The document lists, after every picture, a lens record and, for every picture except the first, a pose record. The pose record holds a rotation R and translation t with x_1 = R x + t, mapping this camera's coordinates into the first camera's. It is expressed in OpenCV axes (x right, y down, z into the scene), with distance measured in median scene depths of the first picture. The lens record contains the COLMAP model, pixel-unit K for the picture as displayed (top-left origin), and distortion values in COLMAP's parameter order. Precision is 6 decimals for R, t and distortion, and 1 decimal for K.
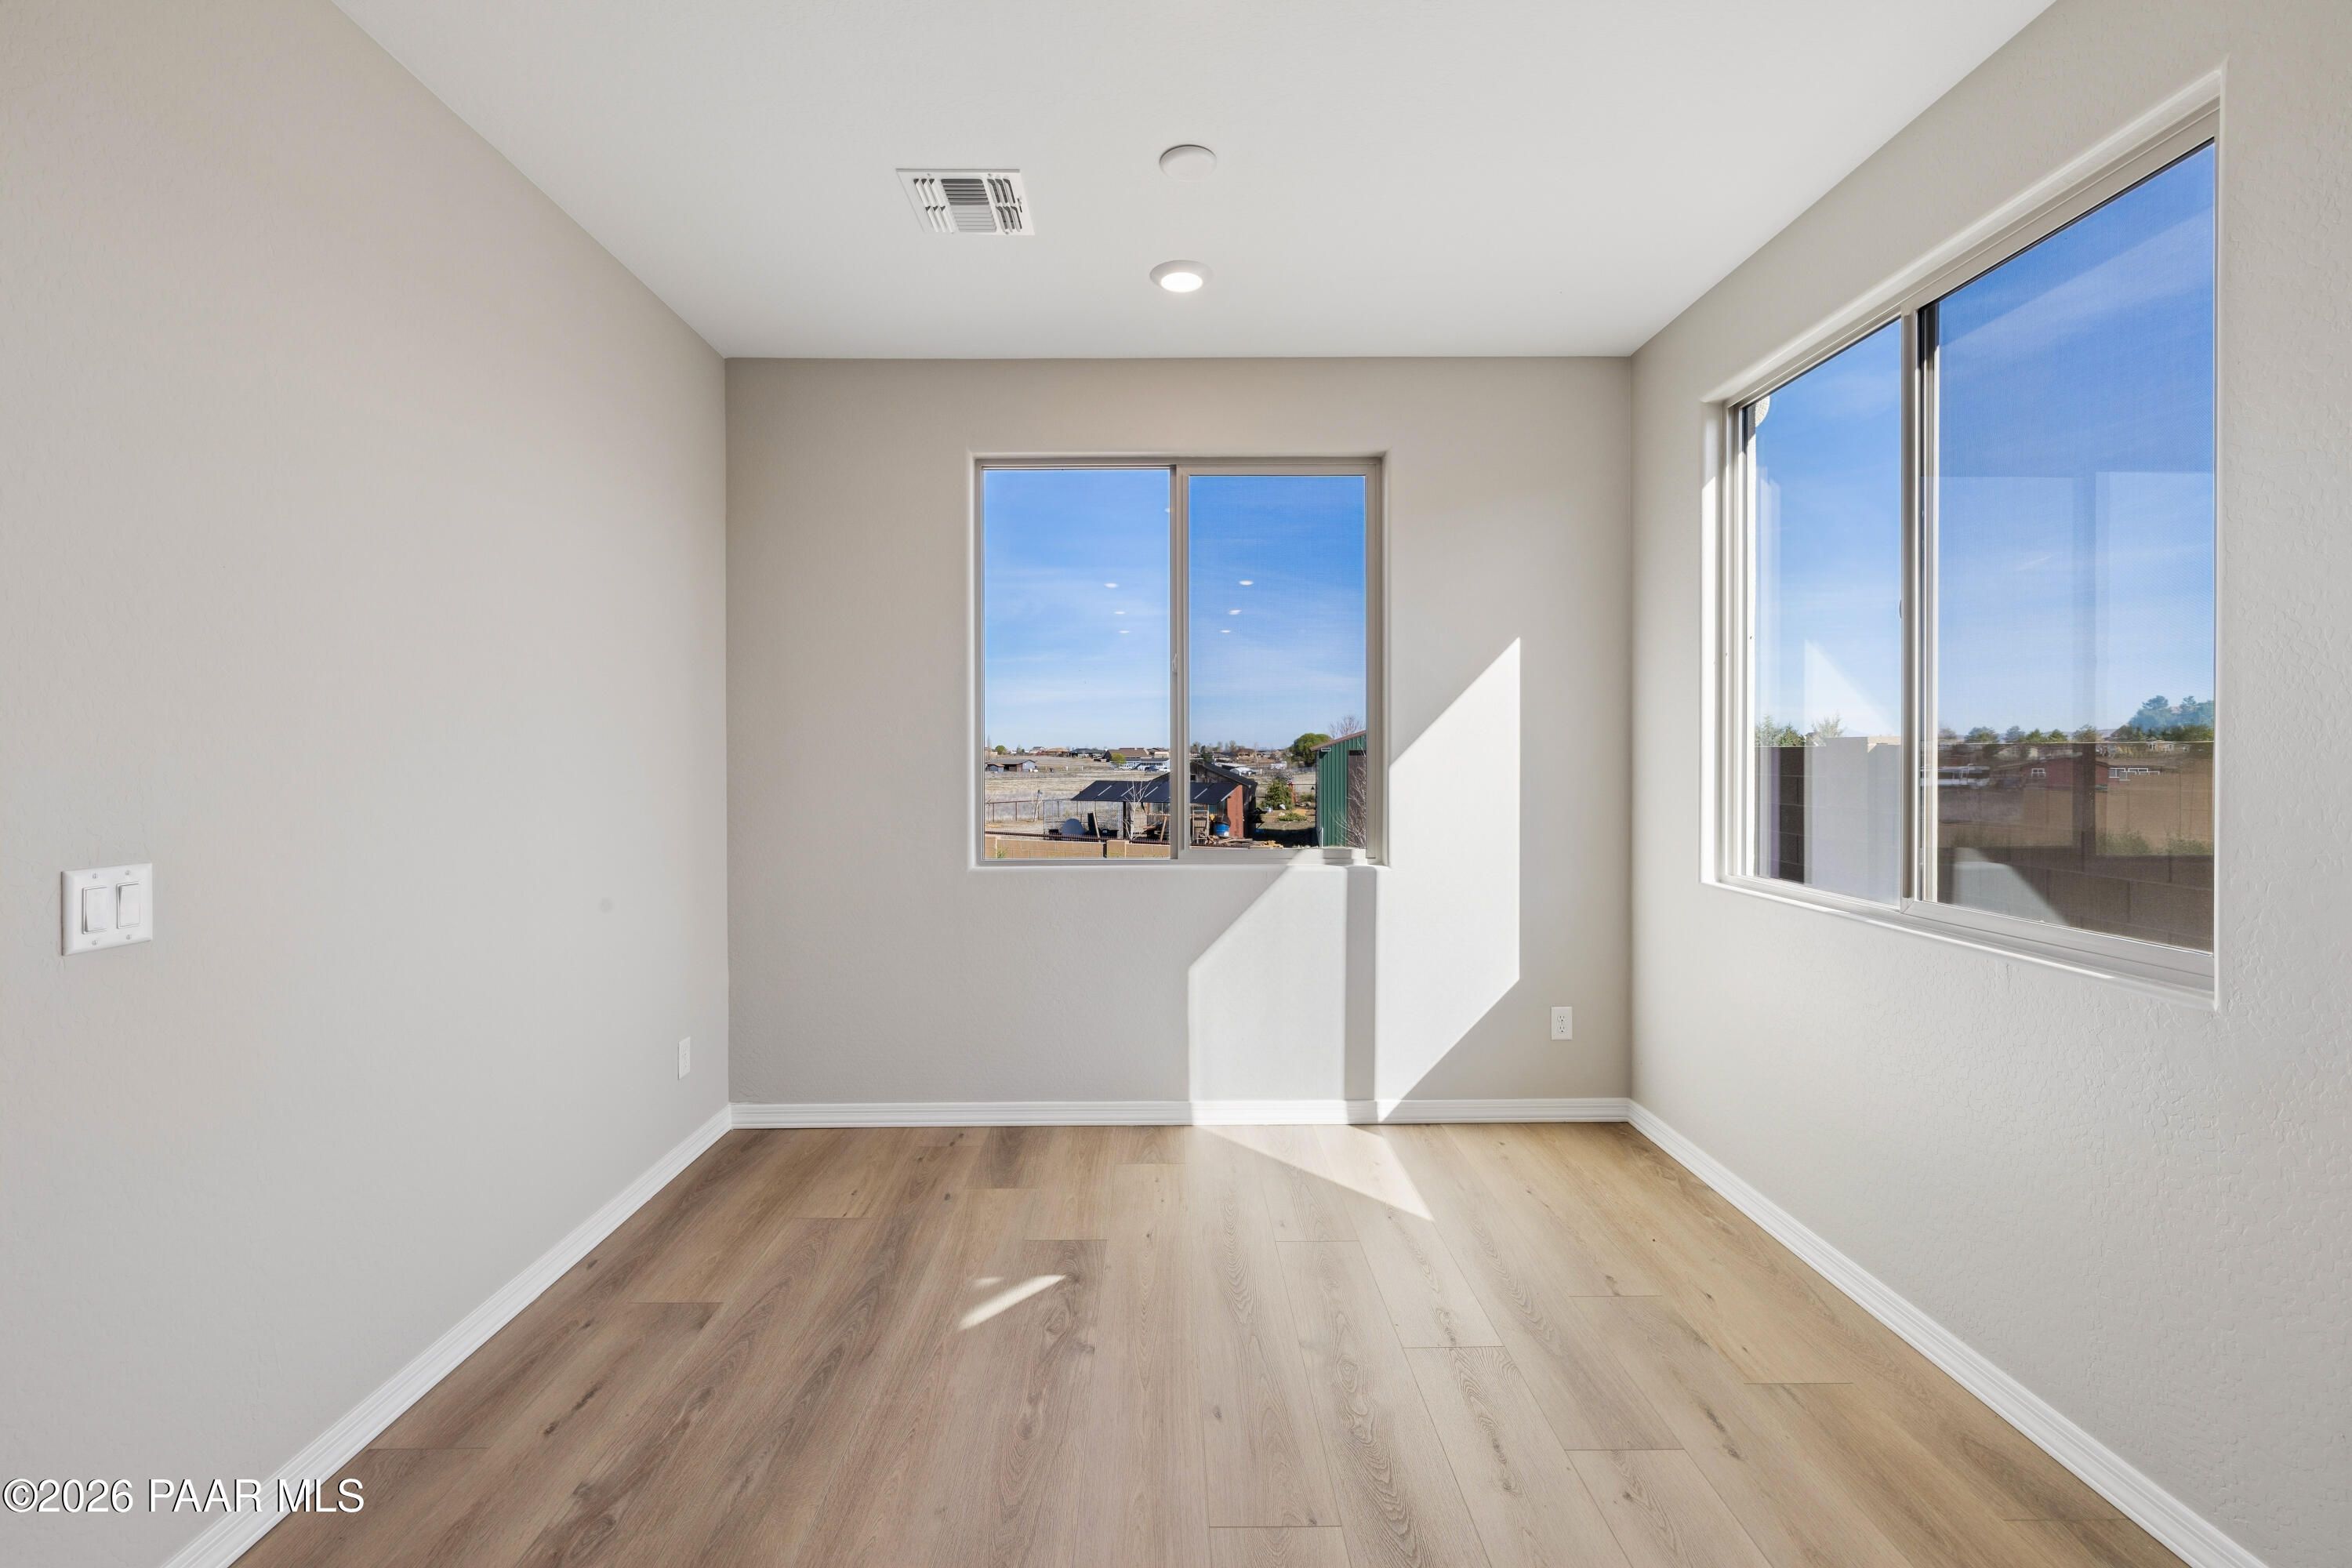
lens RADIAL K [[987.6, 0, 1168.3], [0, 987.6, 762.5], [0, 0, 1]] dist [-0.003885, 0.000294]
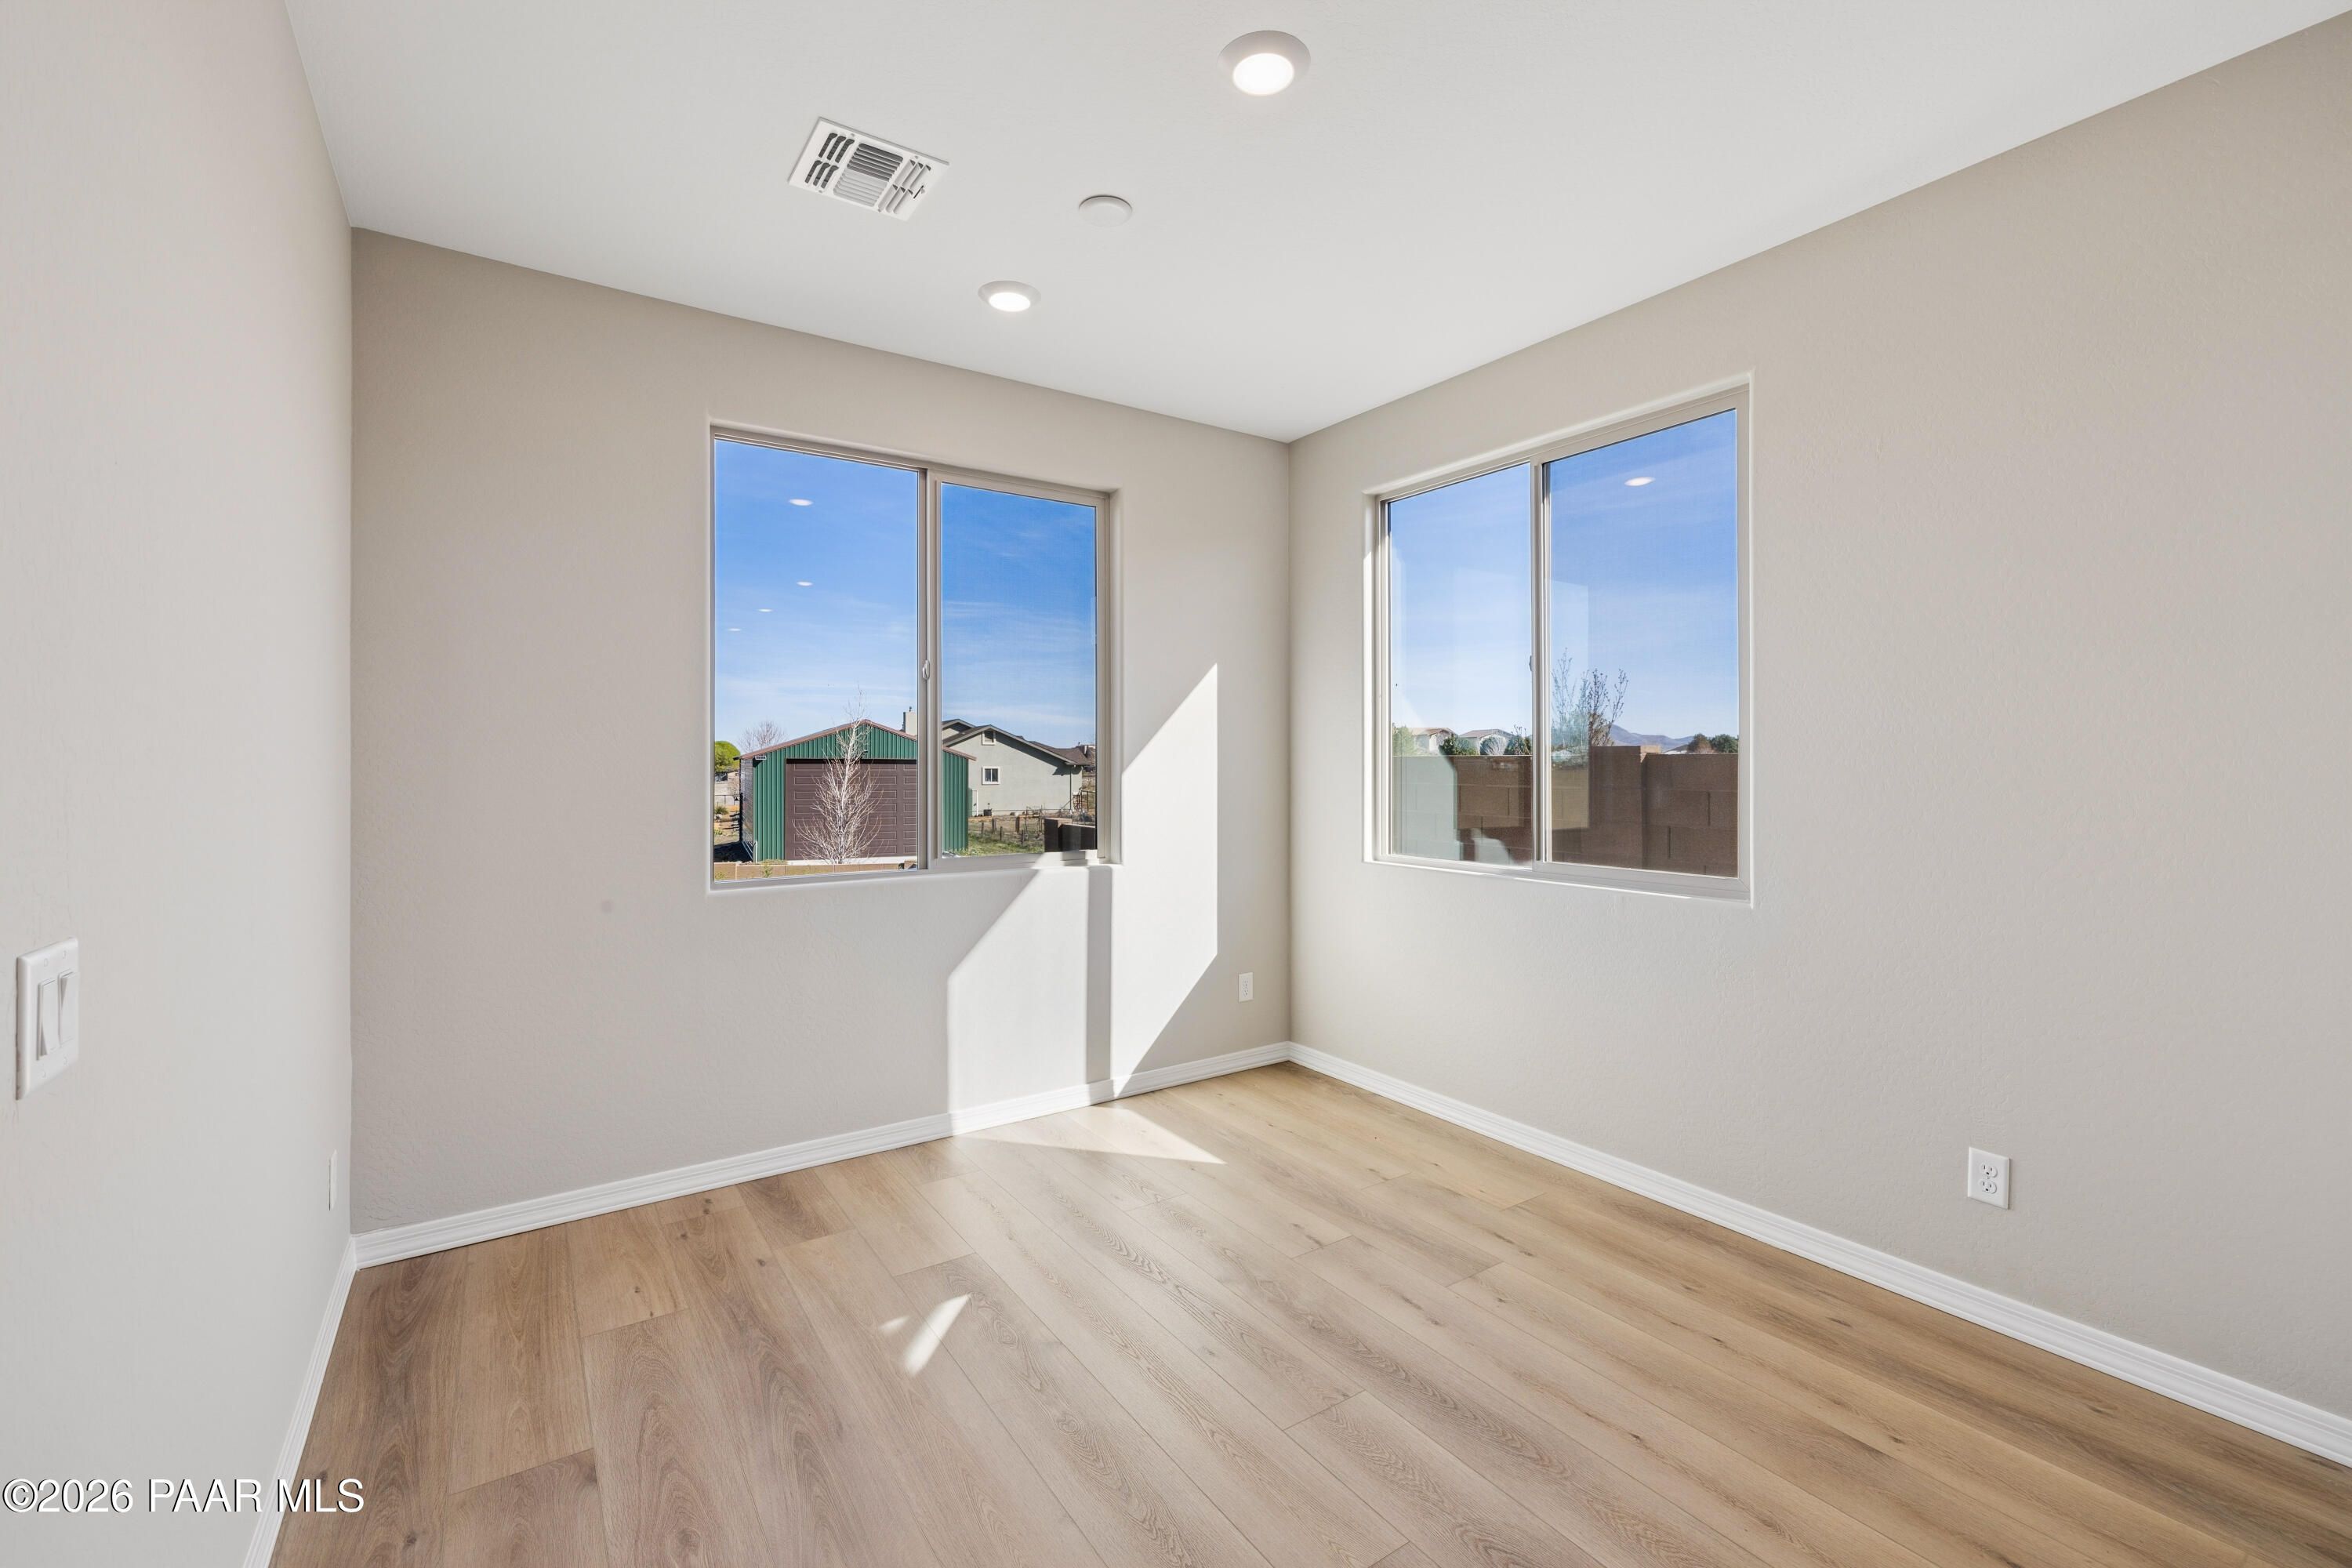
lens RADIAL K [[987.6, 0, 1166.1], [0, 987.6, 760.4], [0, 0, 1]] dist [-0.003885, 0.000294]
pose [[0.834872, 0.001900, 0.550440, -0.346356], [0.004286, 0.999941, -0.009952, 0.000446], [-0.550427, 0.010668, 0.834815, 0.048904]]
